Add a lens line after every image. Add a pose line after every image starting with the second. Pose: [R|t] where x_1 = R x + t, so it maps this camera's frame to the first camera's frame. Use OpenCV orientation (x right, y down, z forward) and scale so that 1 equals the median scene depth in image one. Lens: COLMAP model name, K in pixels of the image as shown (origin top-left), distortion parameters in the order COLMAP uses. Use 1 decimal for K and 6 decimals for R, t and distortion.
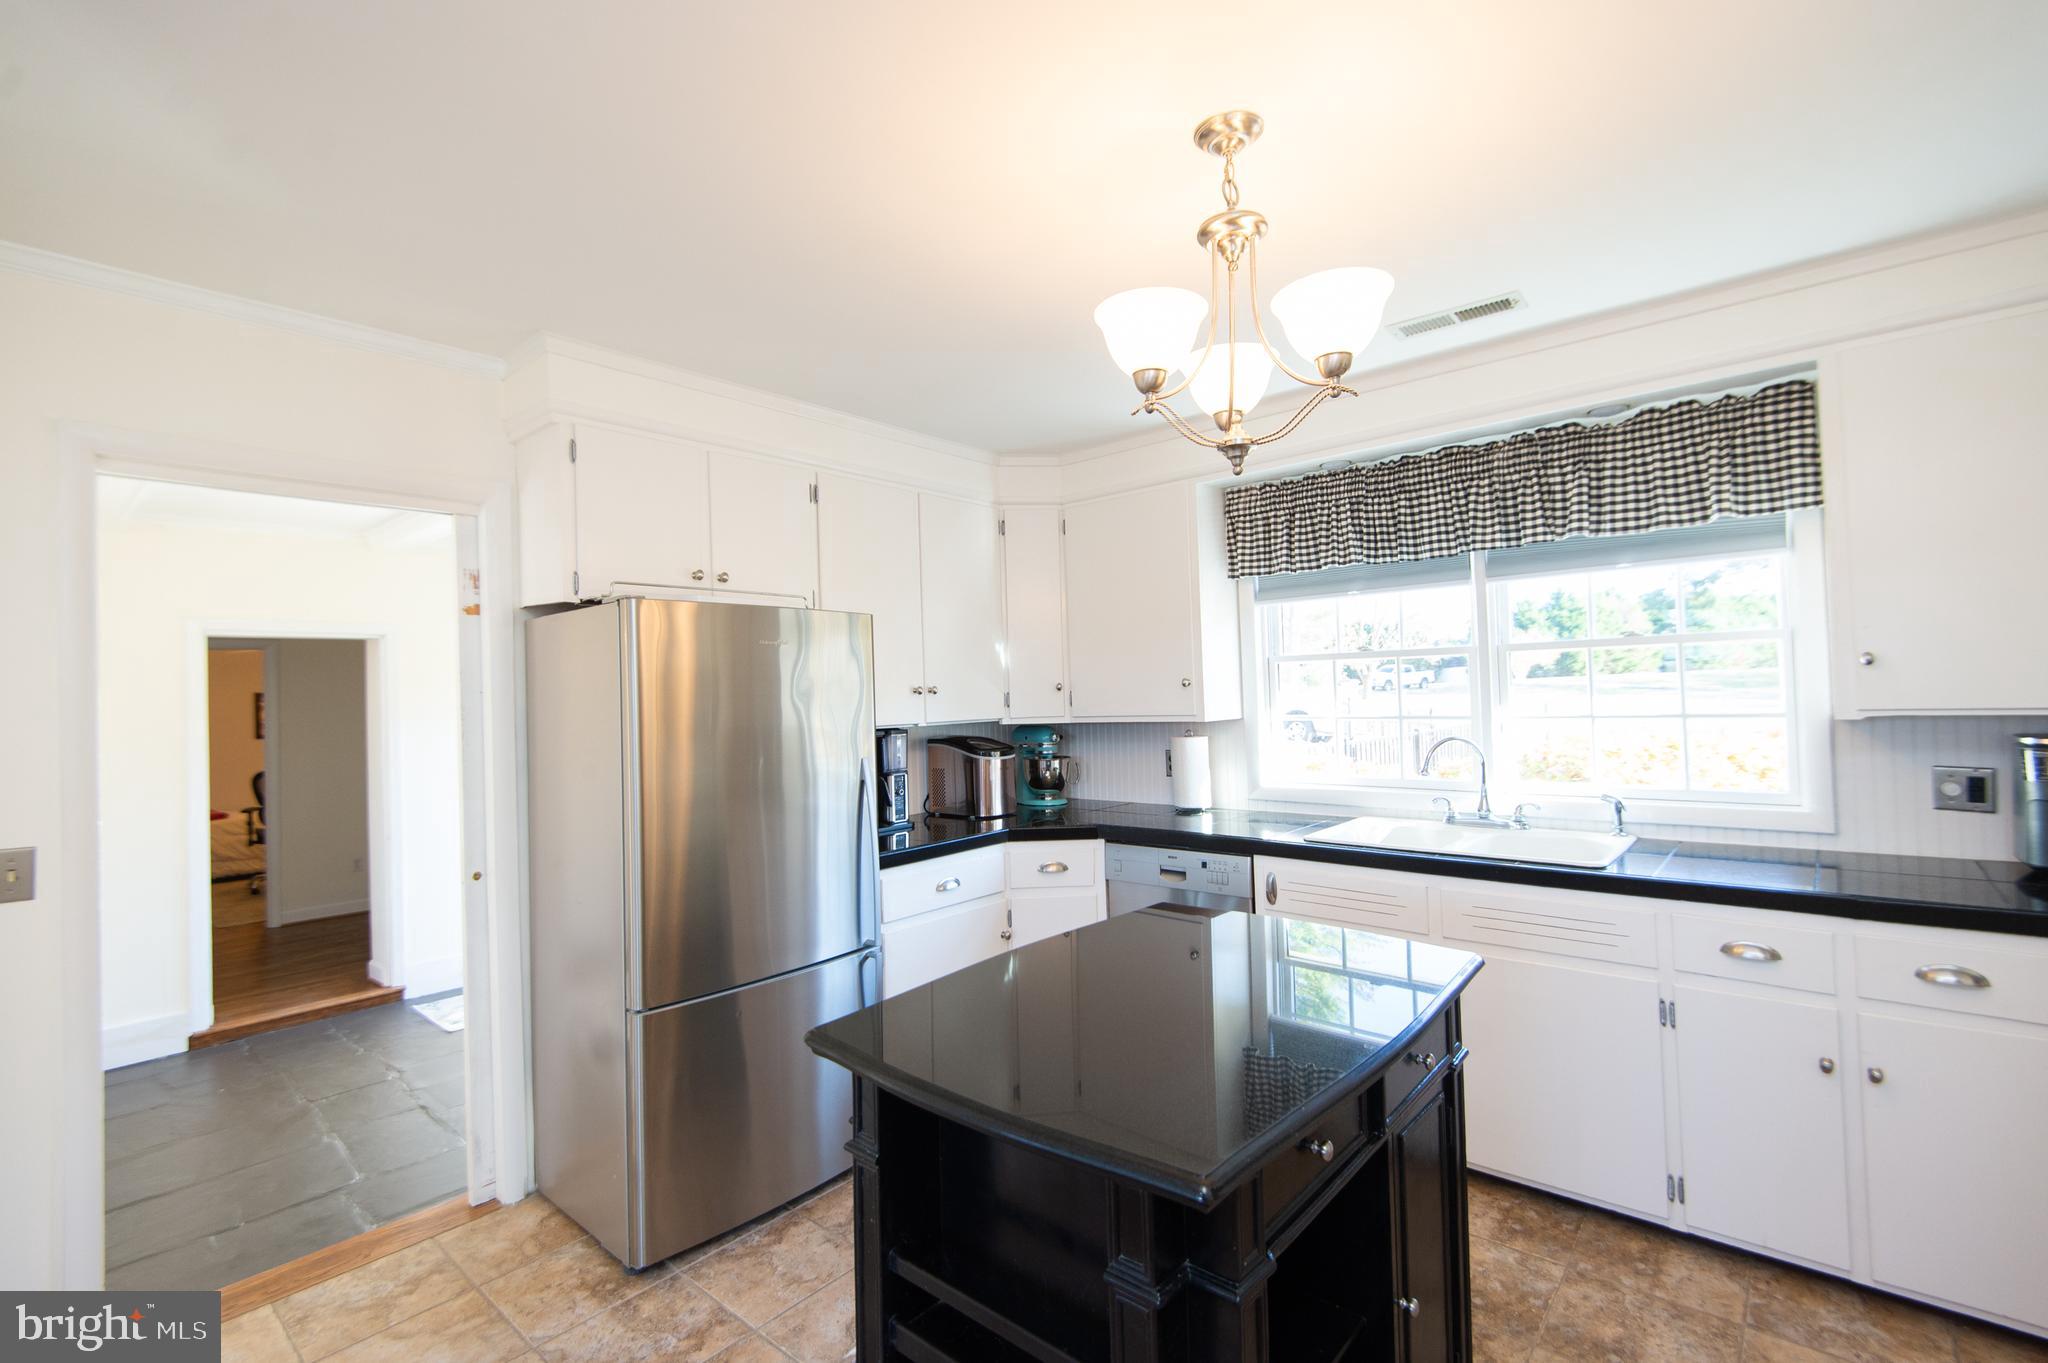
lens RADIAL K [[901.4, 0, 1029.7], [0, 901.4, 675.6], [0, 0, 1]] dist [0.027573, -0.018216]
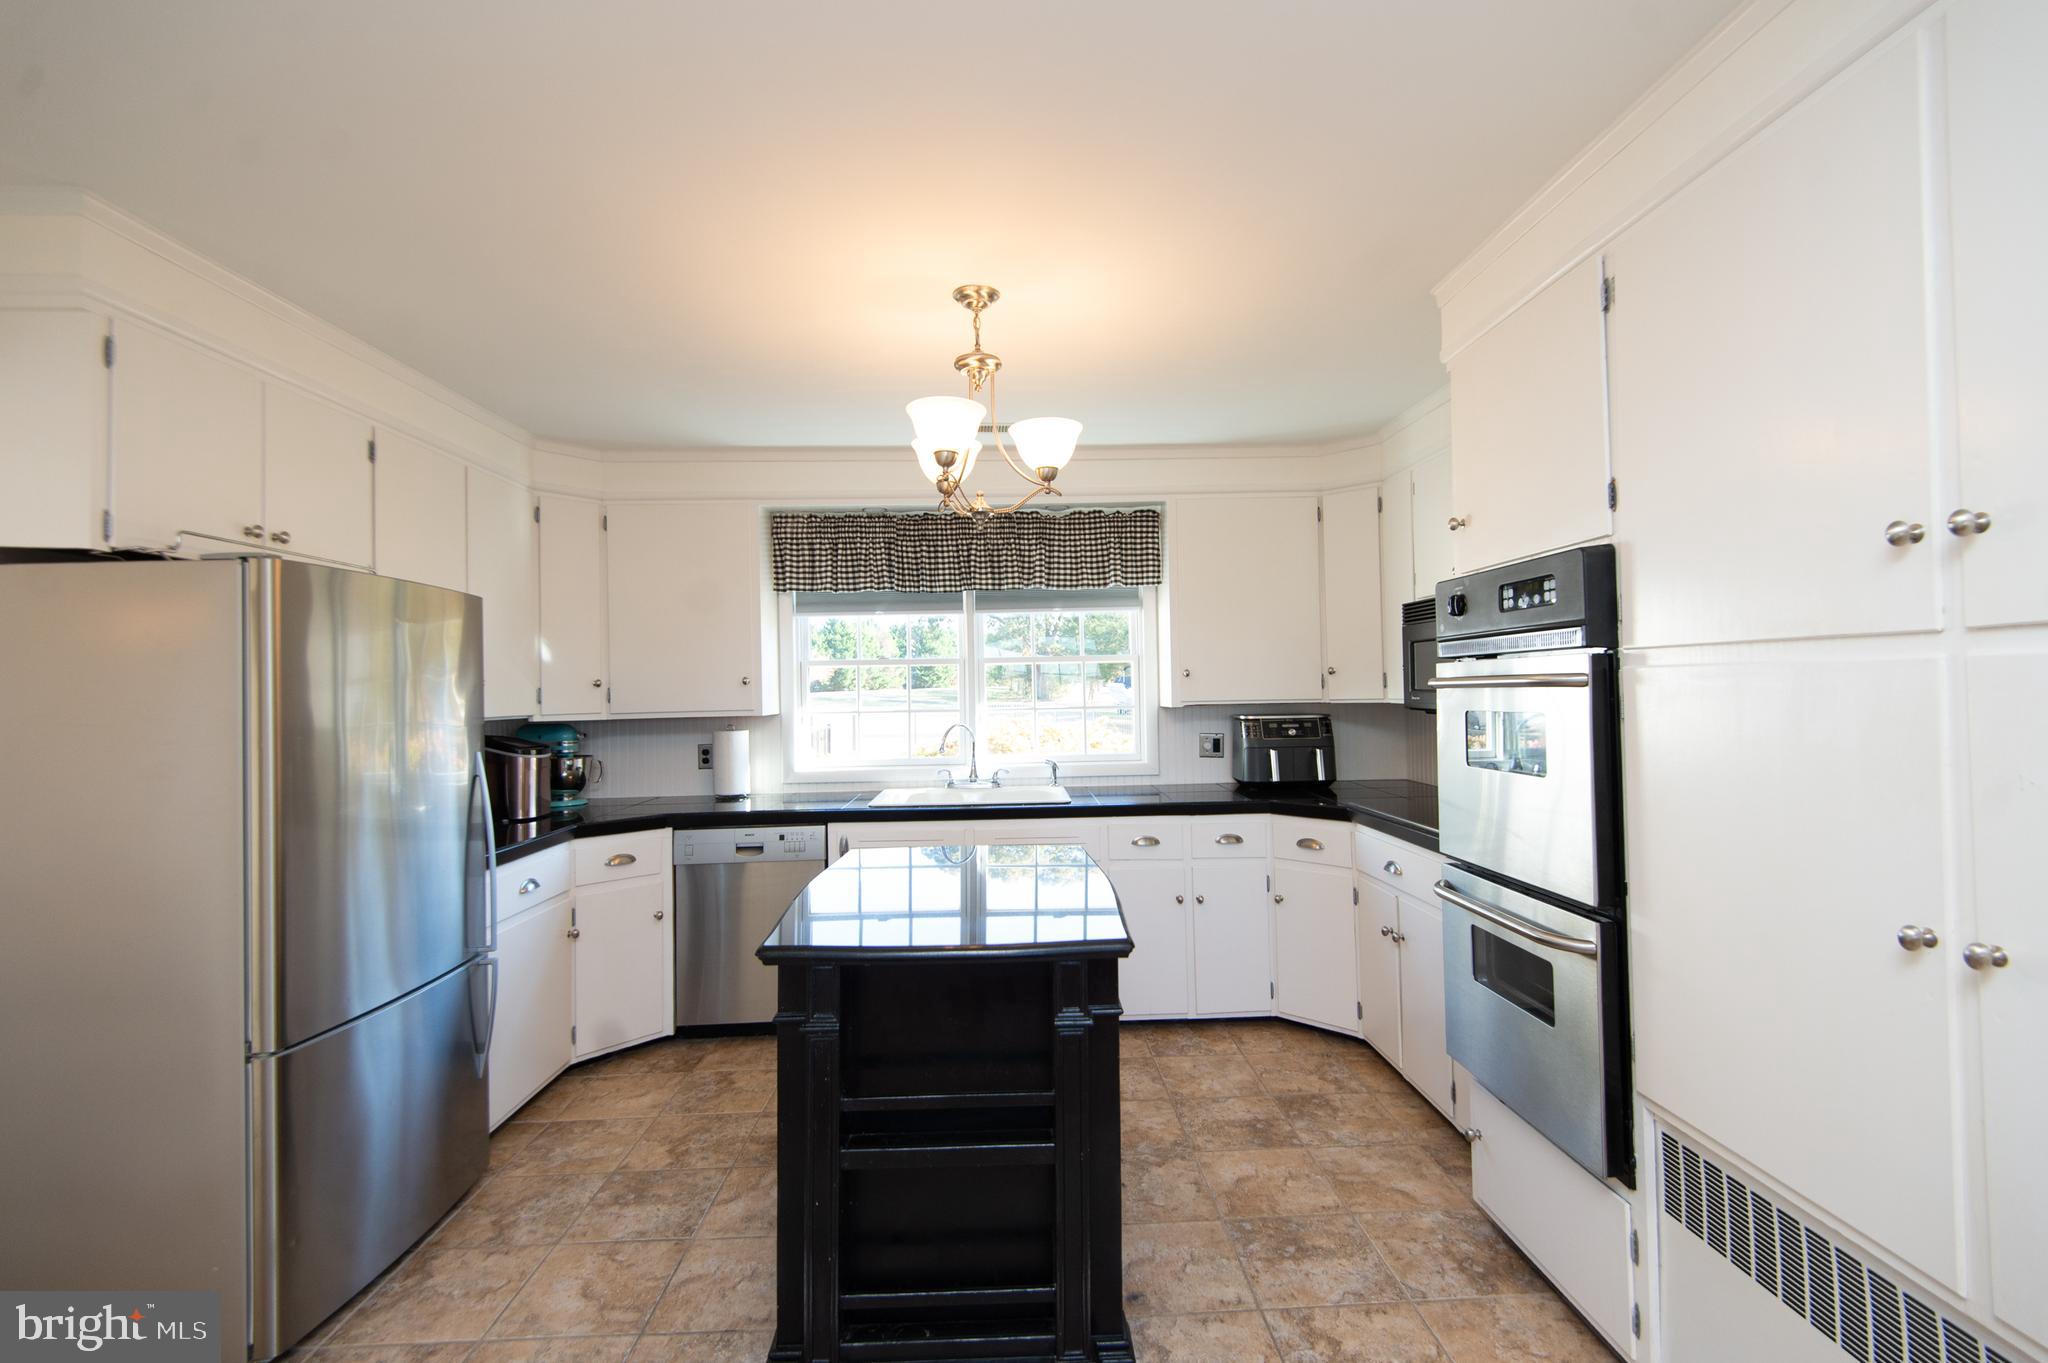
lens RADIAL K [[901.4, 0, 1029.7], [0, 901.4, 675.6], [0, 0, 1]] dist [0.027573, -0.018216]
pose [[0.728002, 0.027145, 0.685037, -0.377290], [-0.017120, 0.999624, -0.021417, 0.021270], [-0.685361, 0.003863, 0.728193, -0.062418]]
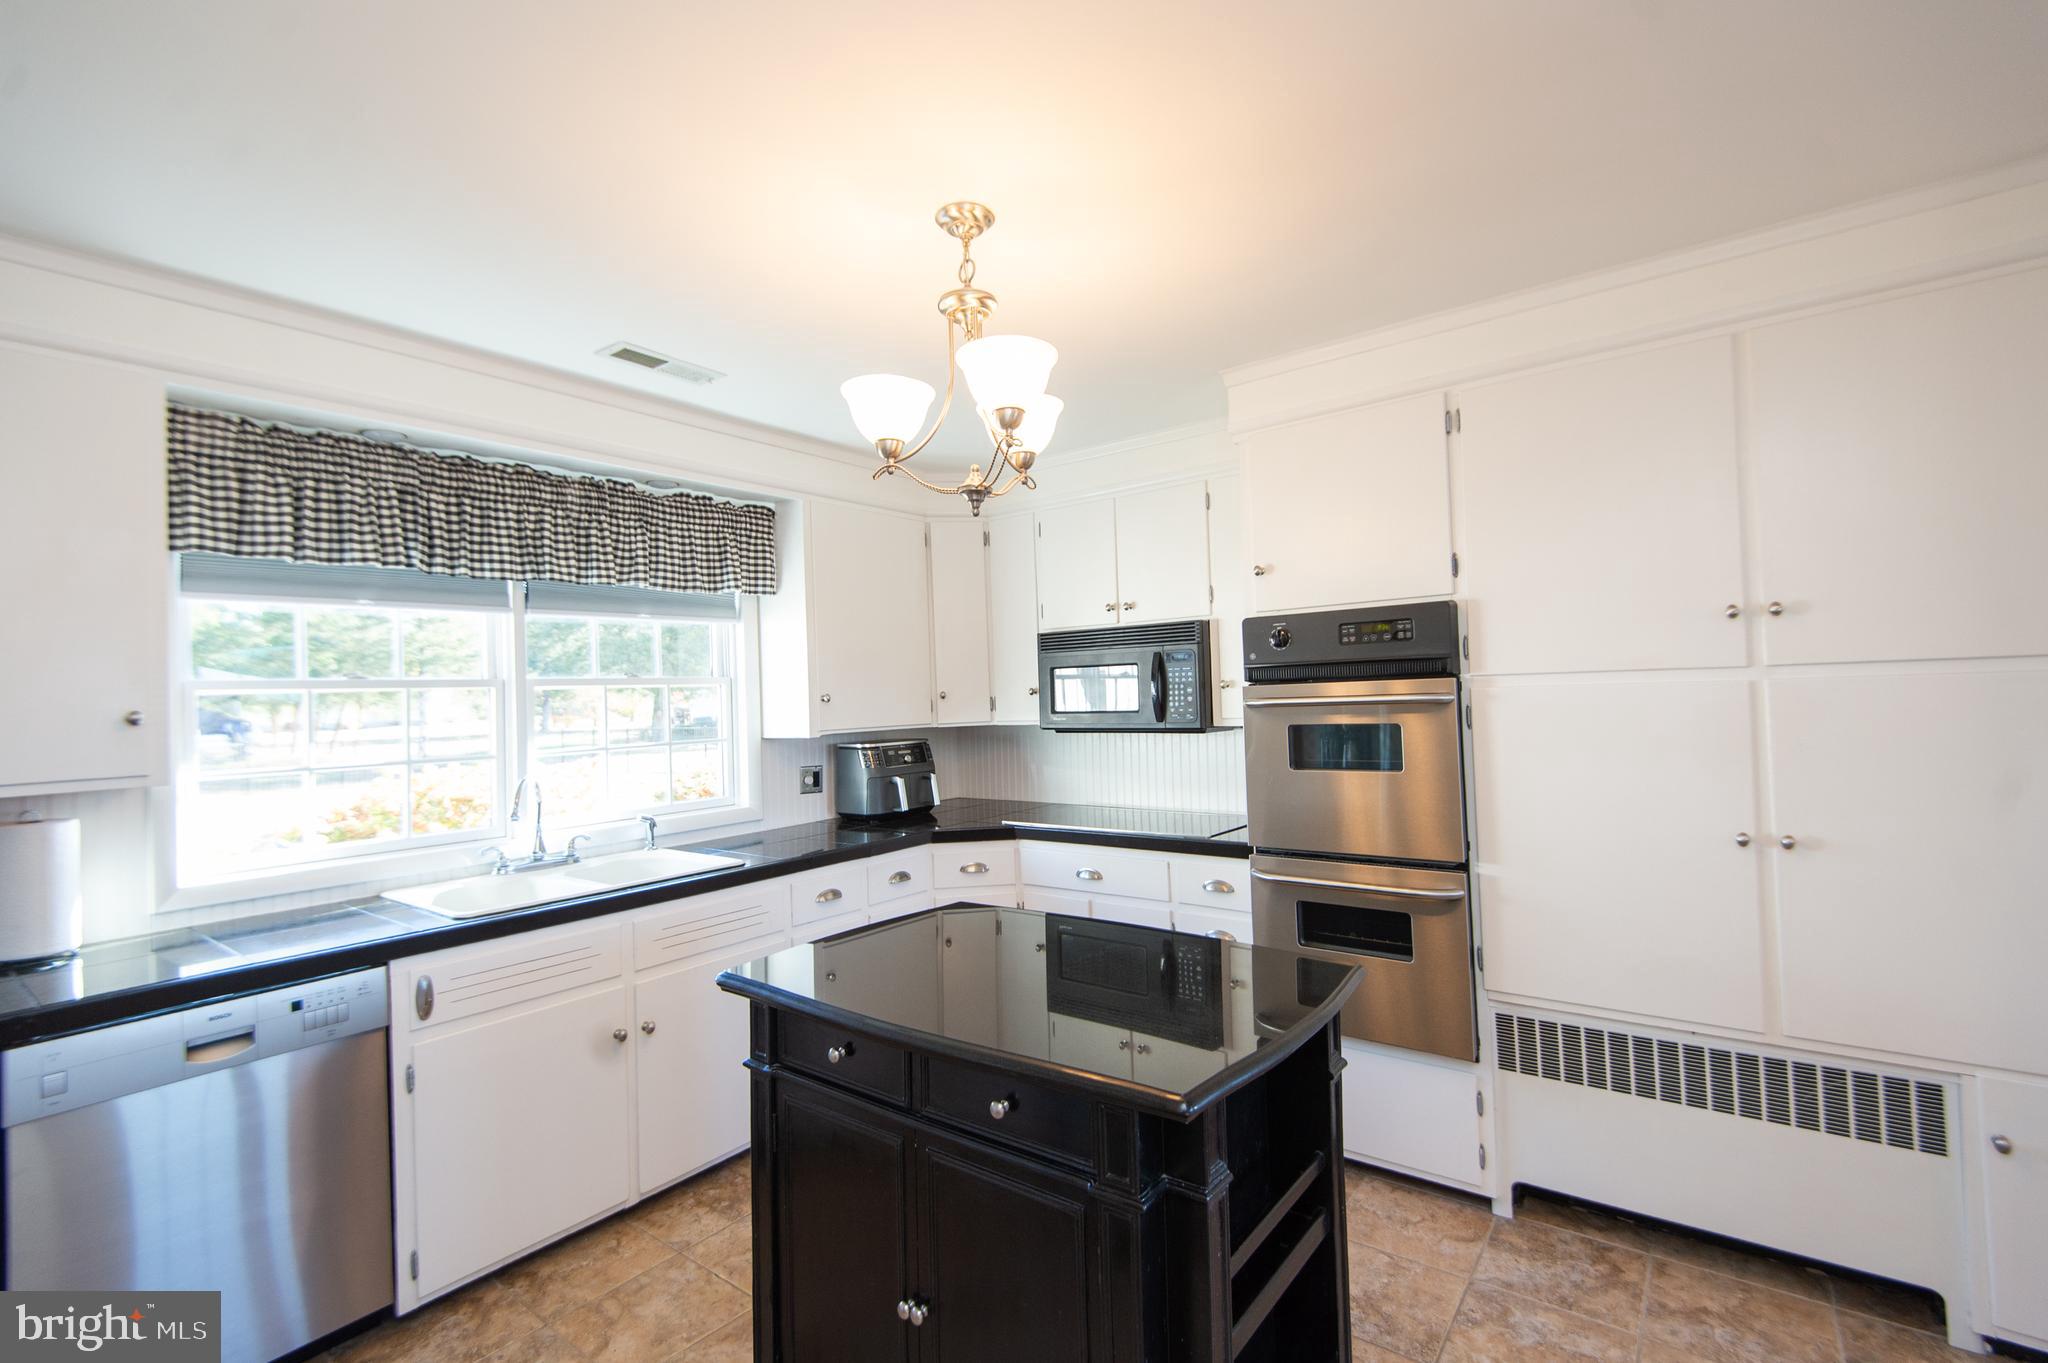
lens RADIAL K [[901.4, 0, 1029.7], [0, 901.4, 675.6], [0, 0, 1]] dist [0.027573, -0.018216]
pose [[-0.072581, 0.055070, 0.995841, -0.485278], [0.015744, 0.998413, -0.054065, 0.023458], [-0.997238, 0.011754, -0.073333, 0.543112]]
